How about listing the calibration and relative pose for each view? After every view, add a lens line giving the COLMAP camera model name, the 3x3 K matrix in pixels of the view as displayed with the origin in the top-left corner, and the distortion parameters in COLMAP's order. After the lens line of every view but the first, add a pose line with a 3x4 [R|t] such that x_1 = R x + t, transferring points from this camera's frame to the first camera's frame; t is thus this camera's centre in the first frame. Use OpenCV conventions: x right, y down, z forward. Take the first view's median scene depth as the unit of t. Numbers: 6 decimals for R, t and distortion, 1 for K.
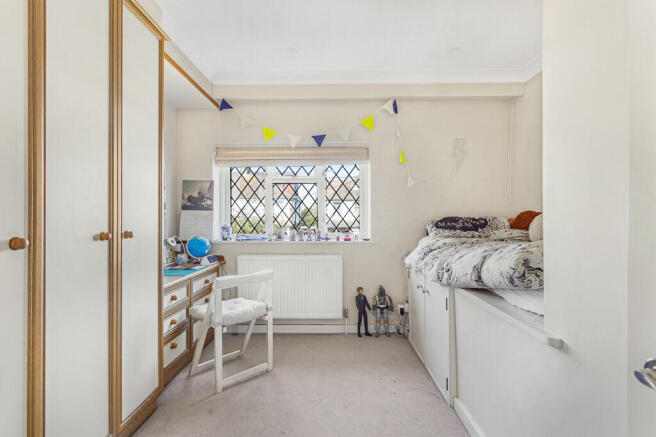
lens RADIAL K [[318.4, 0, 328.0], [0, 318.4, 218.5], [0, 0, 1]] dist [0.001173, 0.000204]
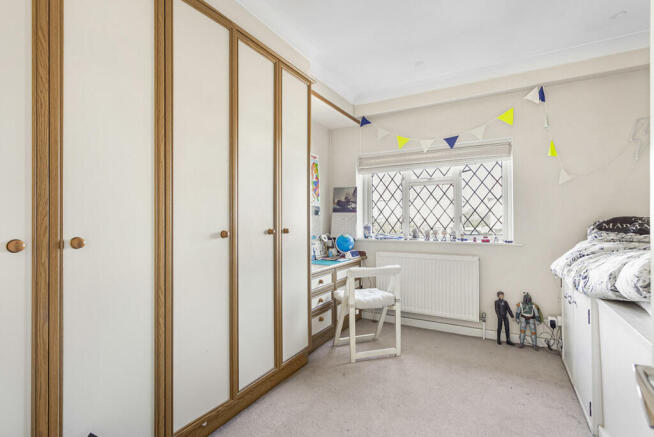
lens RADIAL K [[317.4, 0, 327.0], [0, 317.4, 218.5], [0, 0, 1]] dist [0.001173, 0.000204]
pose [[0.875280, -0.002908, -0.483607, 0.116840], [0.001970, 0.999995, -0.002449, -0.000228], [0.483612, 0.001191, 0.875282, -0.078600]]
